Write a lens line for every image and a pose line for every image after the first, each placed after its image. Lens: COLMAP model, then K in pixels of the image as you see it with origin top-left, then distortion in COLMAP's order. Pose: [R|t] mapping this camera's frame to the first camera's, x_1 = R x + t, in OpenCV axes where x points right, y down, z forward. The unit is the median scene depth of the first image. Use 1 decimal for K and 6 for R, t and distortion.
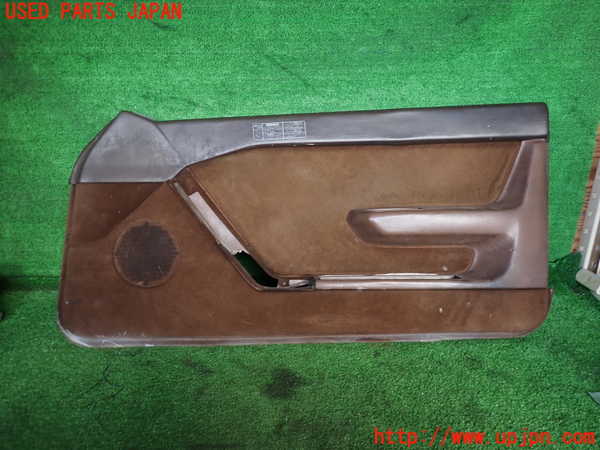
lens RADIAL K [[433.4, 0, 299.4], [0, 433.4, 225.4], [0, 0, 1]] dist [-0.050453, 0.023955]
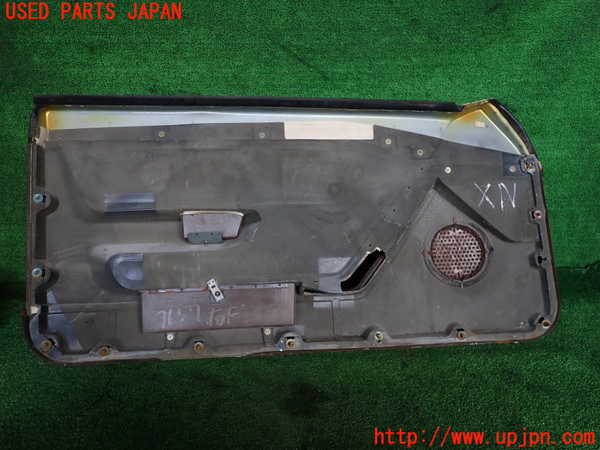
lens RADIAL K [[433.4, 0, 300.2], [0, 433.4, 226.3], [0, 0, 1]] dist [-0.050453, 0.023955]
pose [[0.999970, 0.002461, 0.007399, -0.045286], [-0.002298, 0.999757, -0.021938, 0.019300], [-0.007451, 0.021920, 0.999732, 0.072596]]
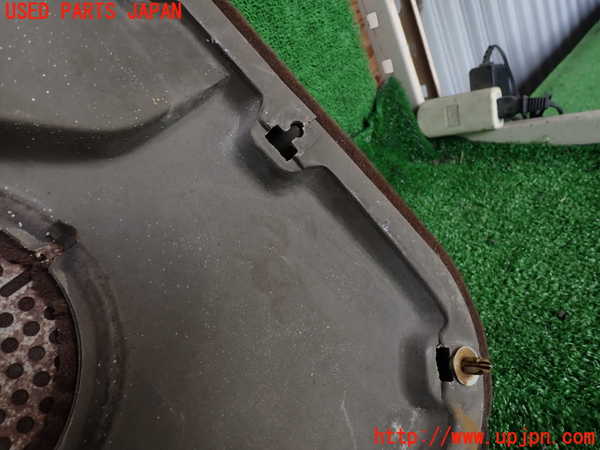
lens RADIAL K [[433.4, 0, 300.0], [0, 433.4, 225.0], [0, 0, 1]] dist [-0.050453, 0.023955]
pose [[0.650553, -0.565135, 0.507349, 0.371967], [0.580223, 0.800879, 0.148101, 0.076658], [-0.490023, 0.198028, 0.848918, 0.844610]]
